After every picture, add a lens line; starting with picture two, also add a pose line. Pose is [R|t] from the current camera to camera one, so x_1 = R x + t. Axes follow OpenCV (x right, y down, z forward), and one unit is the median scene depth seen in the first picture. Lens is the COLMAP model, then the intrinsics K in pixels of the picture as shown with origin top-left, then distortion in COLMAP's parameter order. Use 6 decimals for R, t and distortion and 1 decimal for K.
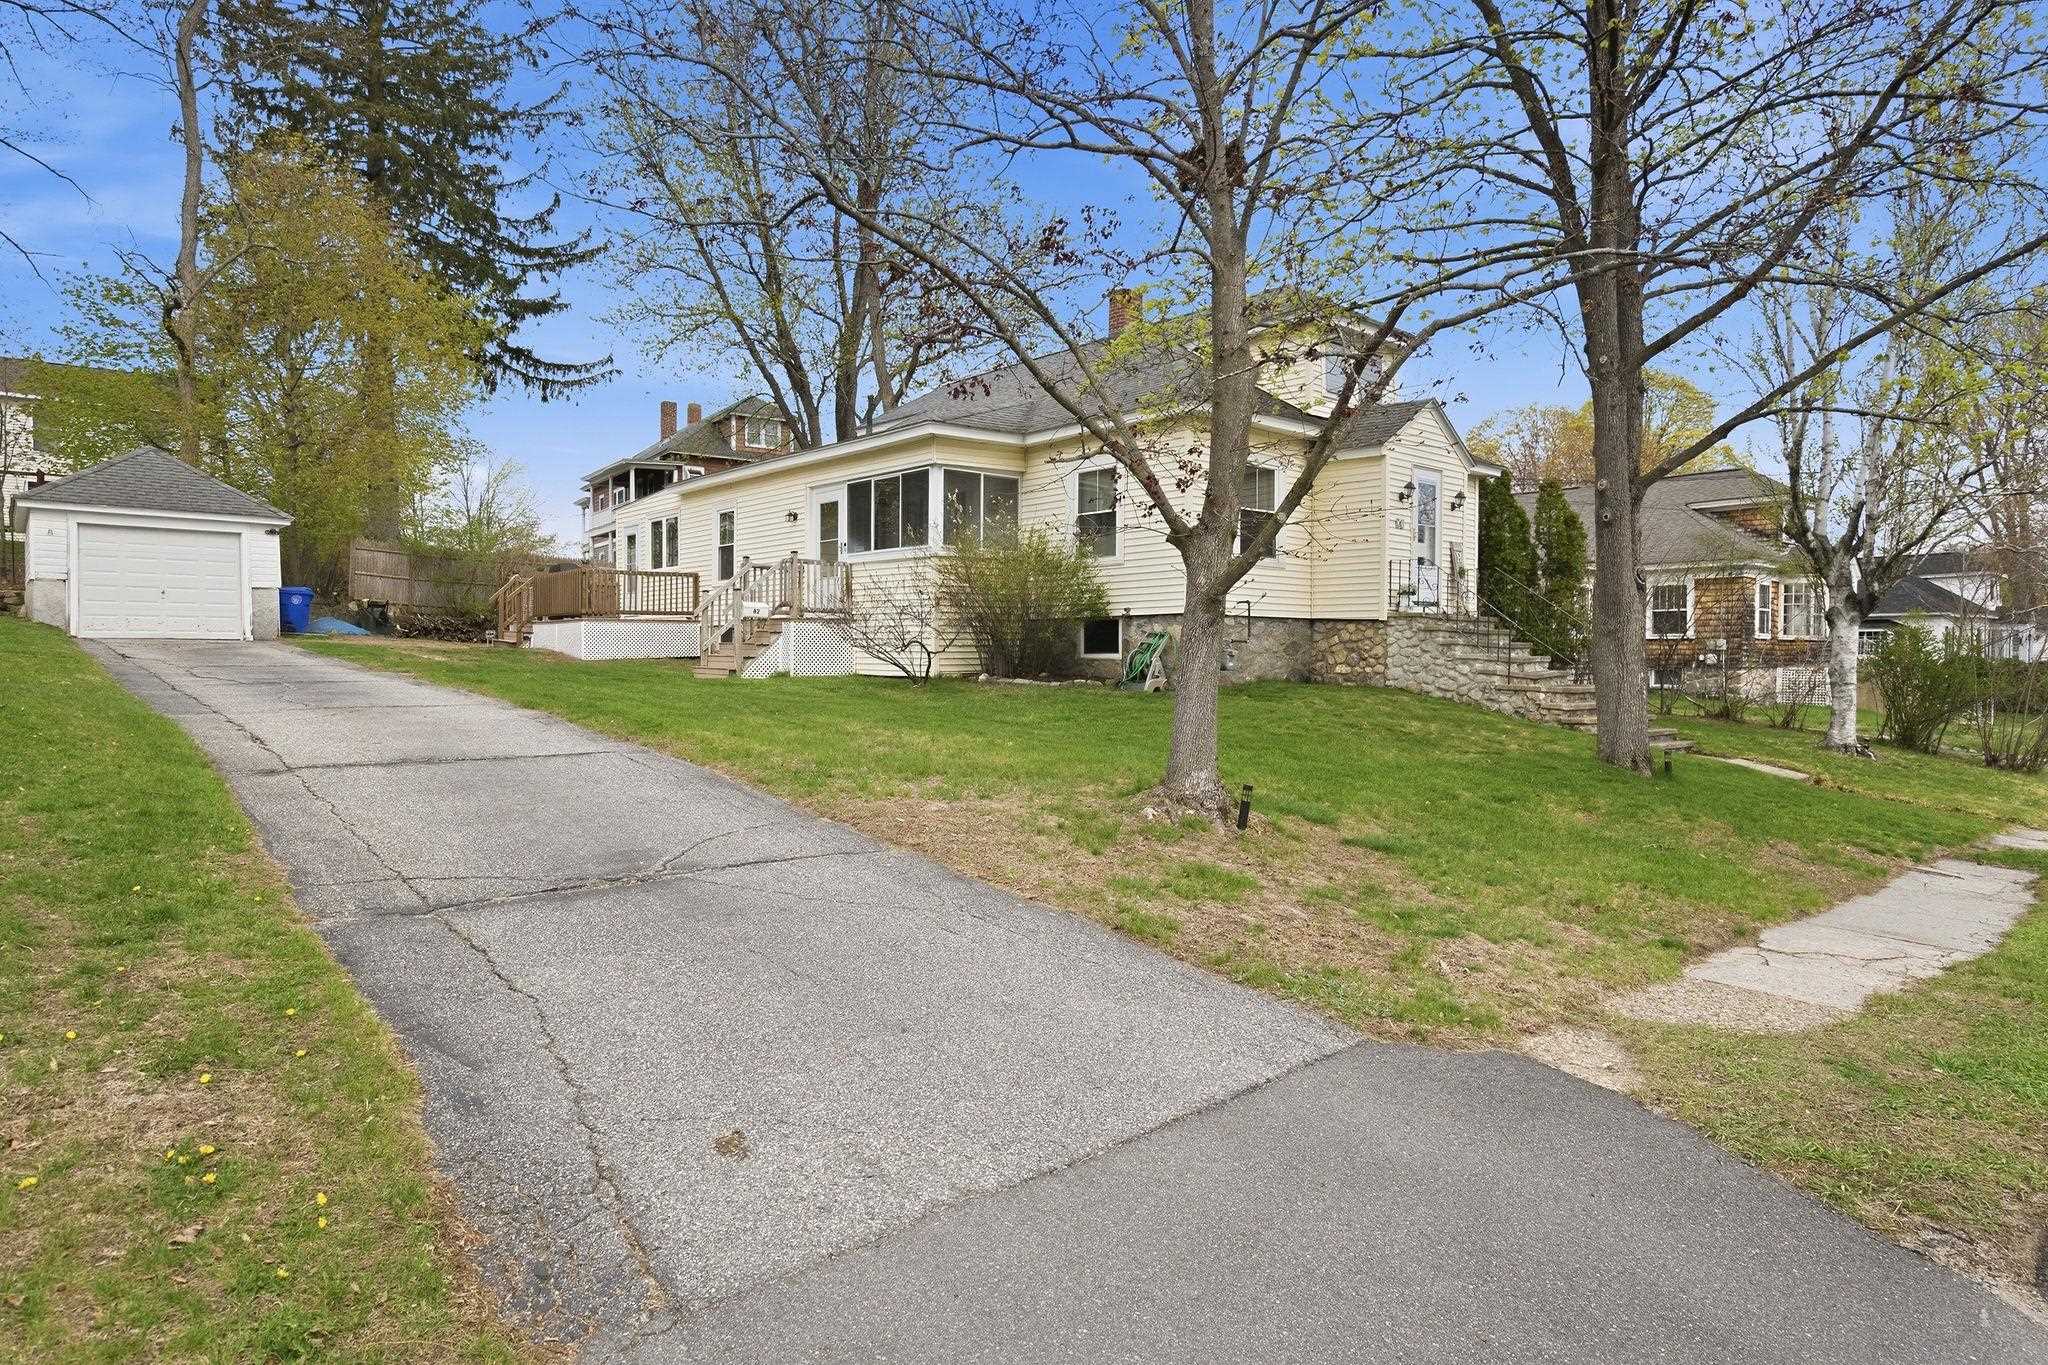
lens RADIAL K [[1122.8, 0, 1024.0], [0, 1122.8, 682.5], [0, 0, 1]] dist [0.000825, -0.000394]
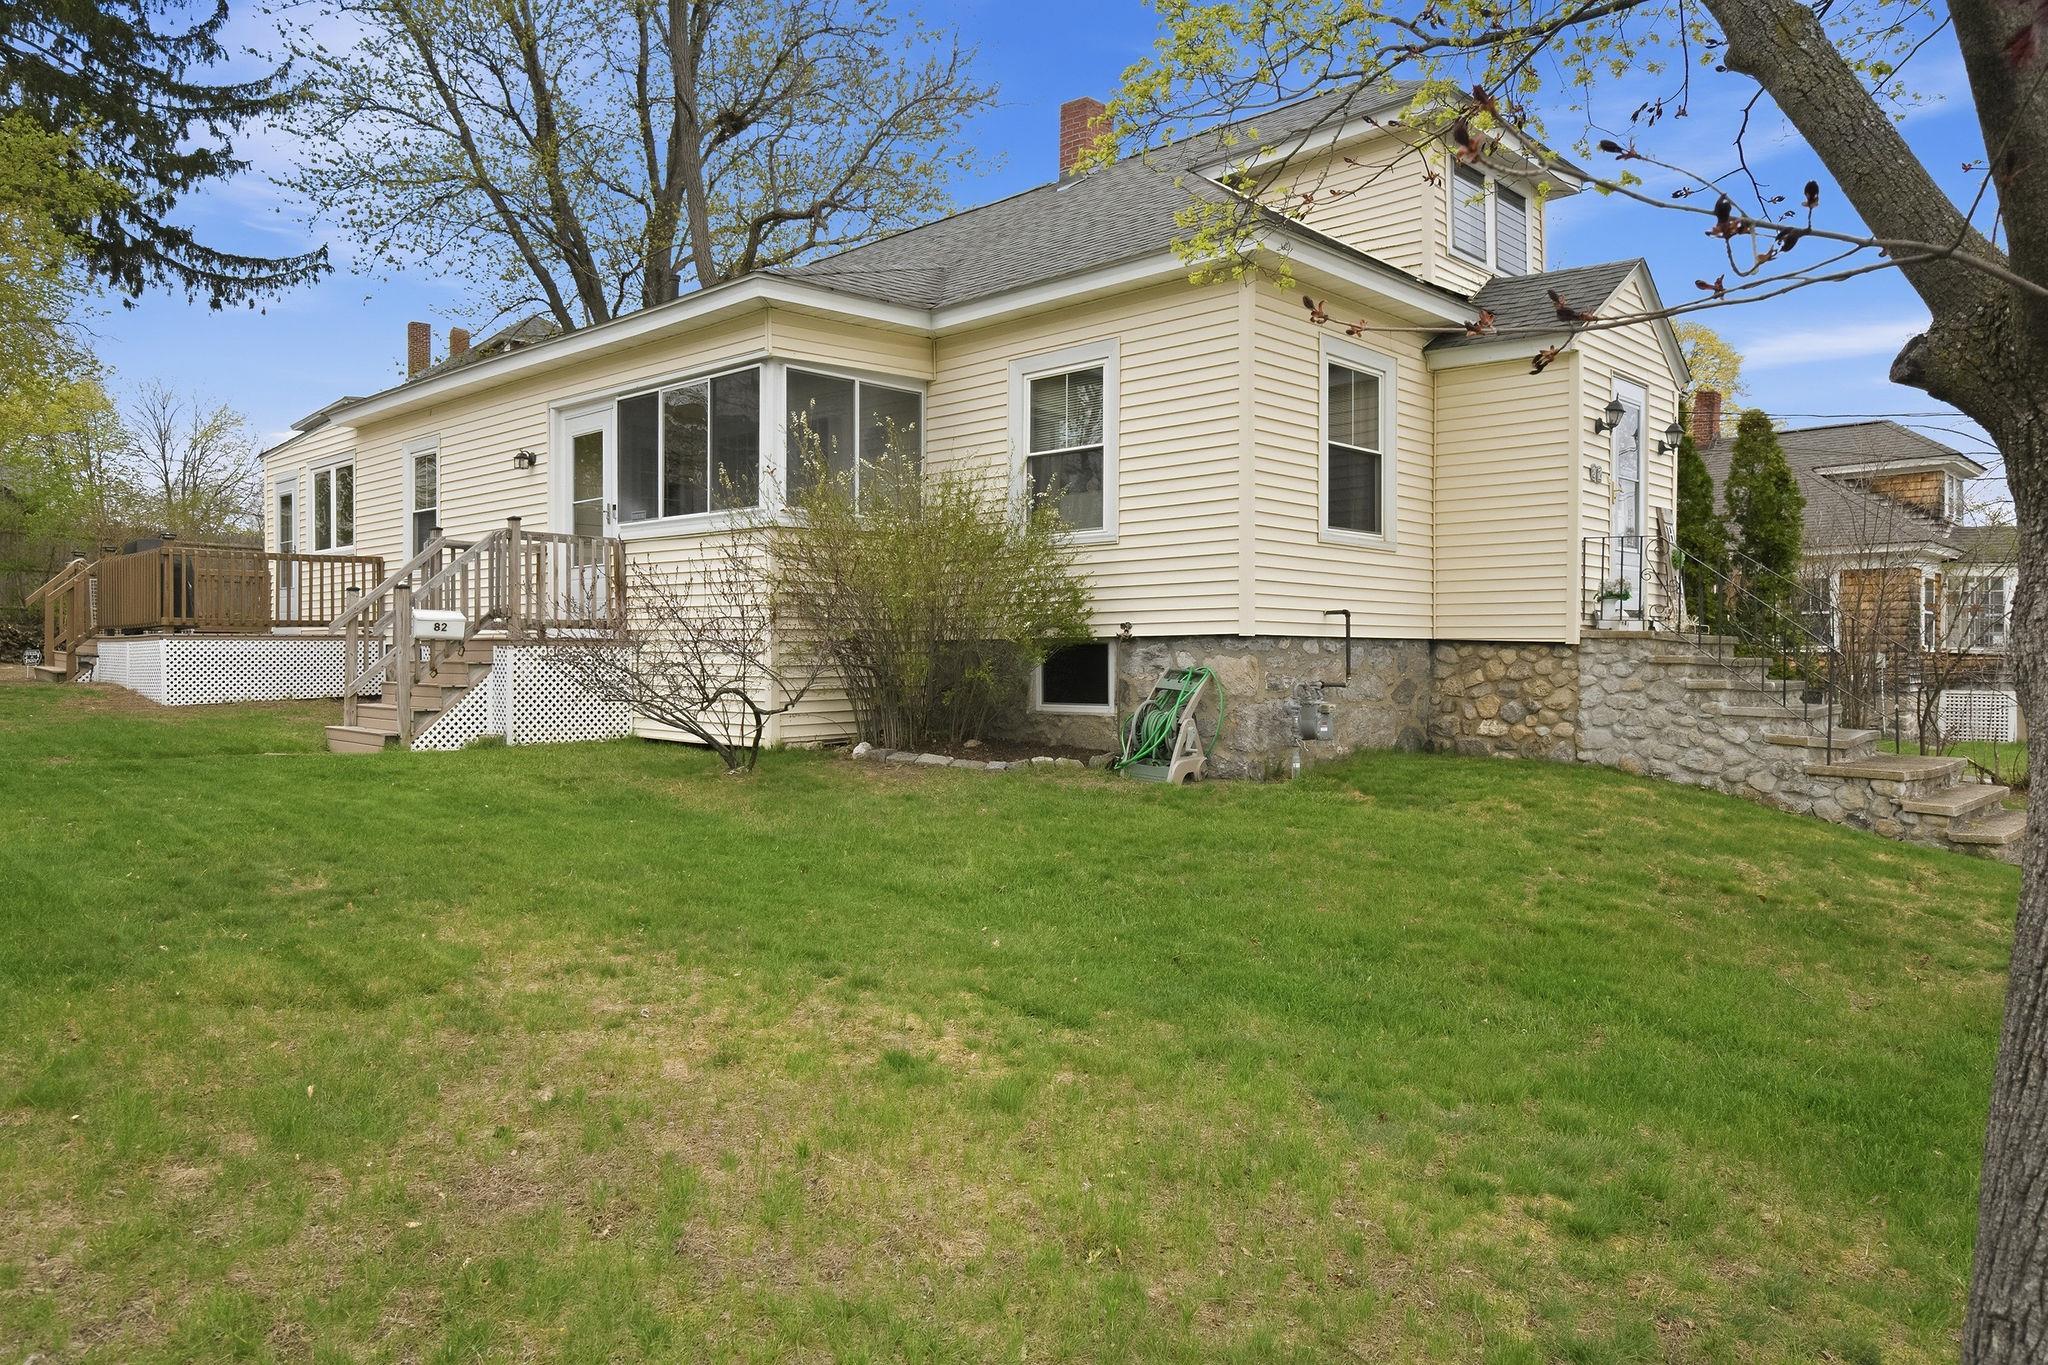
lens RADIAL K [[1340.2, 0, 1009.7], [0, 1340.2, 684.2], [0, 0, 1]] dist [0.005217, 0.001028]
pose [[0.996812, -0.004184, 0.079682, -0.015097], [0.004510, 0.999982, -0.003912, -0.031472], [-0.079664, 0.004259, 0.996813, 0.324959]]
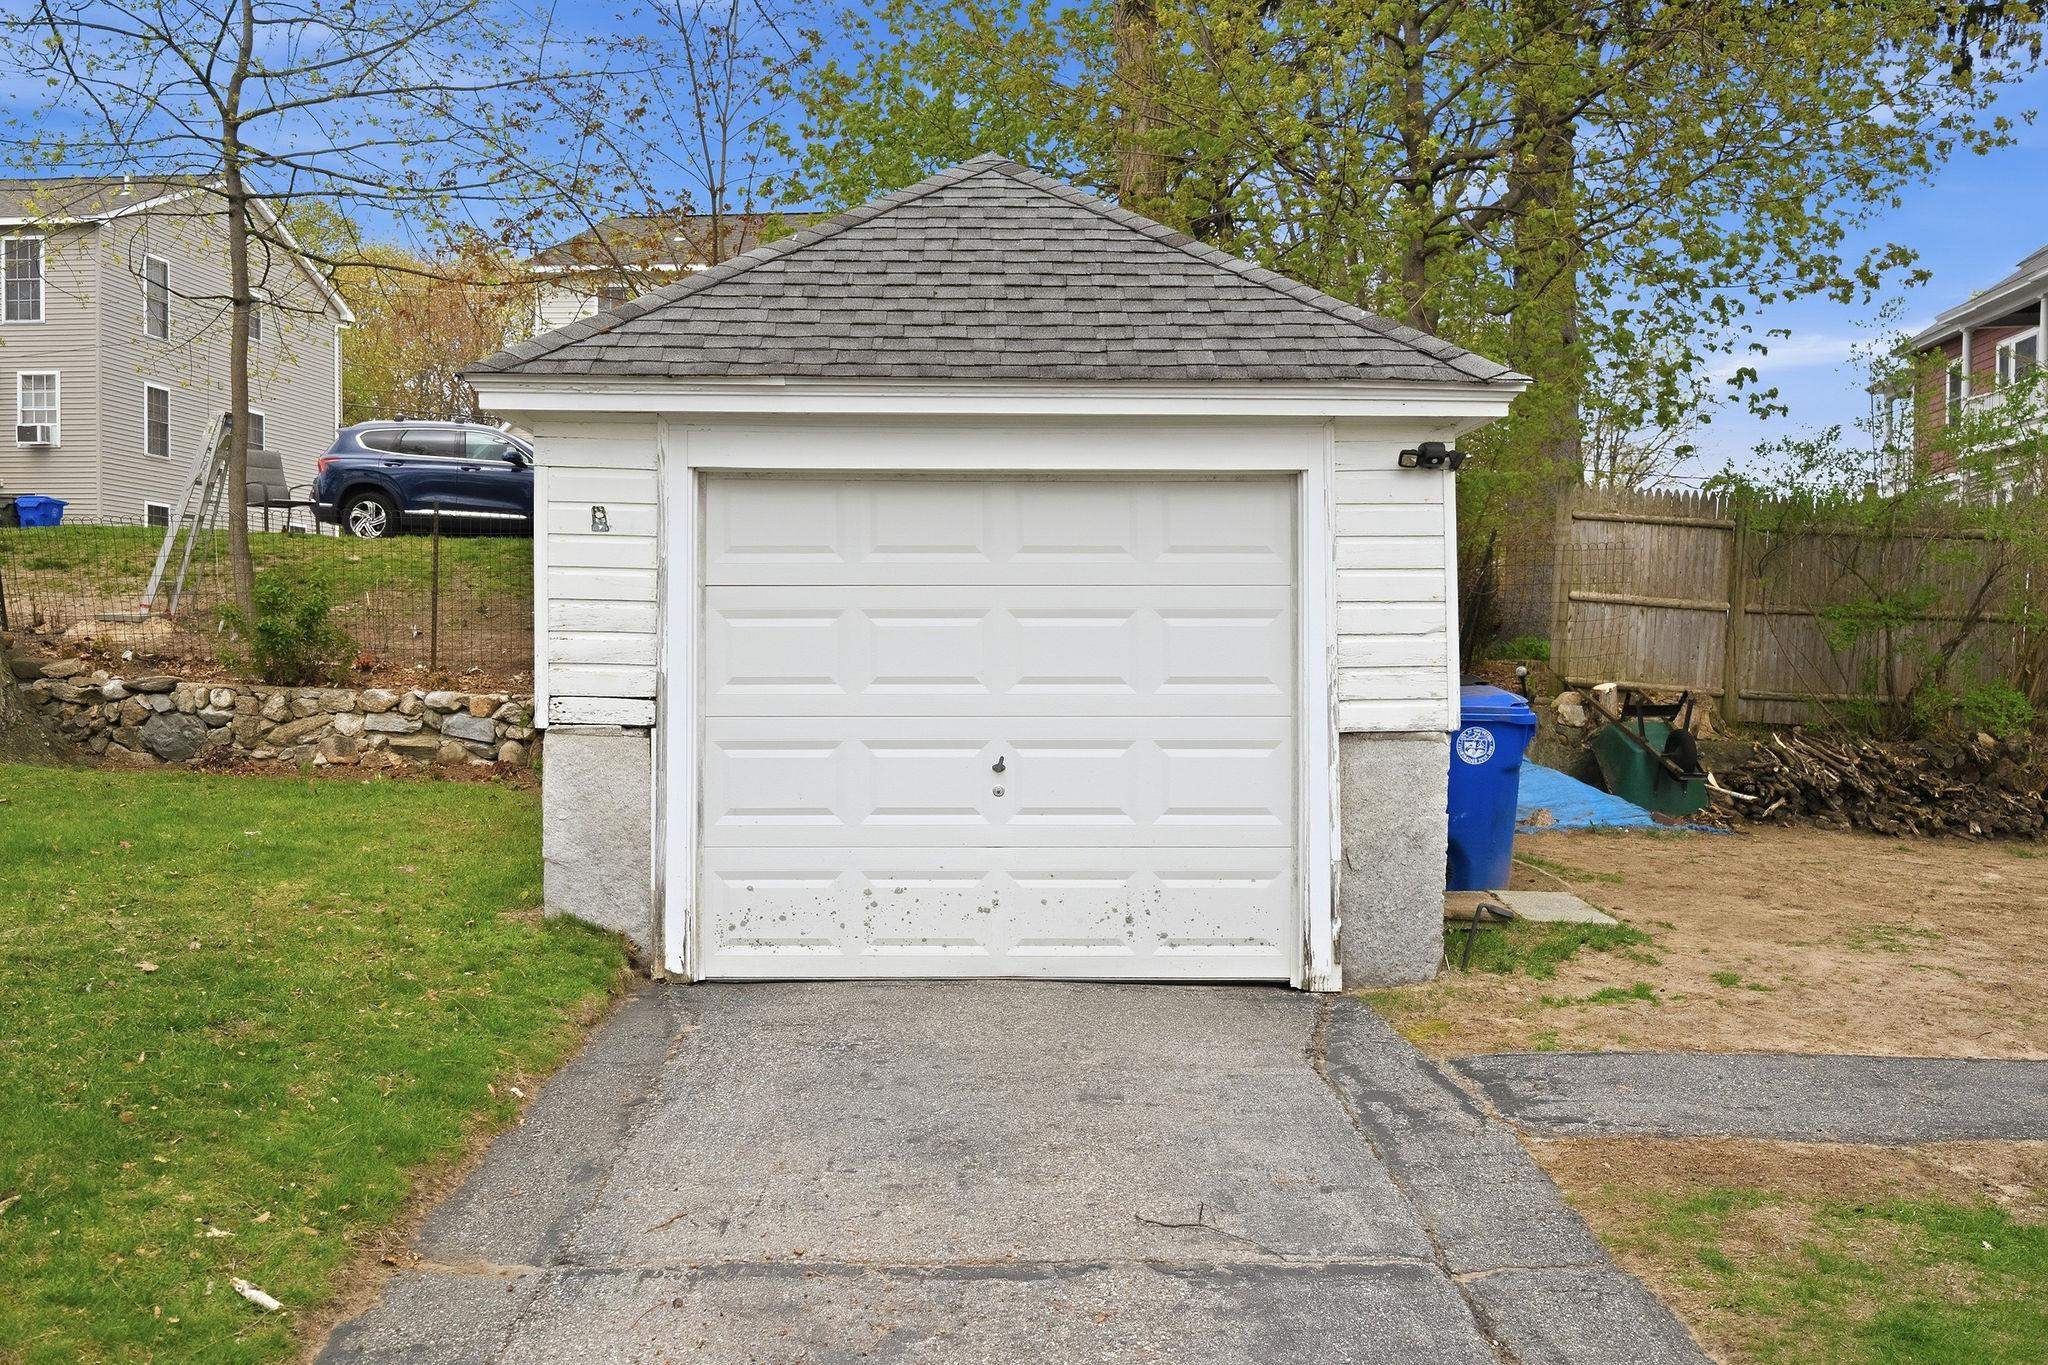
lens RADIAL K [[1864.9, 0, 1024.0], [0, 1864.9, 682.5], [0, 0, 1]] dist [-0.000704, 0.000266]
pose [[0.755435, 0.003985, -0.655211, -0.588812], [-0.014916, 0.999827, -0.011116, -0.103444], [0.655053, 0.018170, 0.755364, 0.817007]]
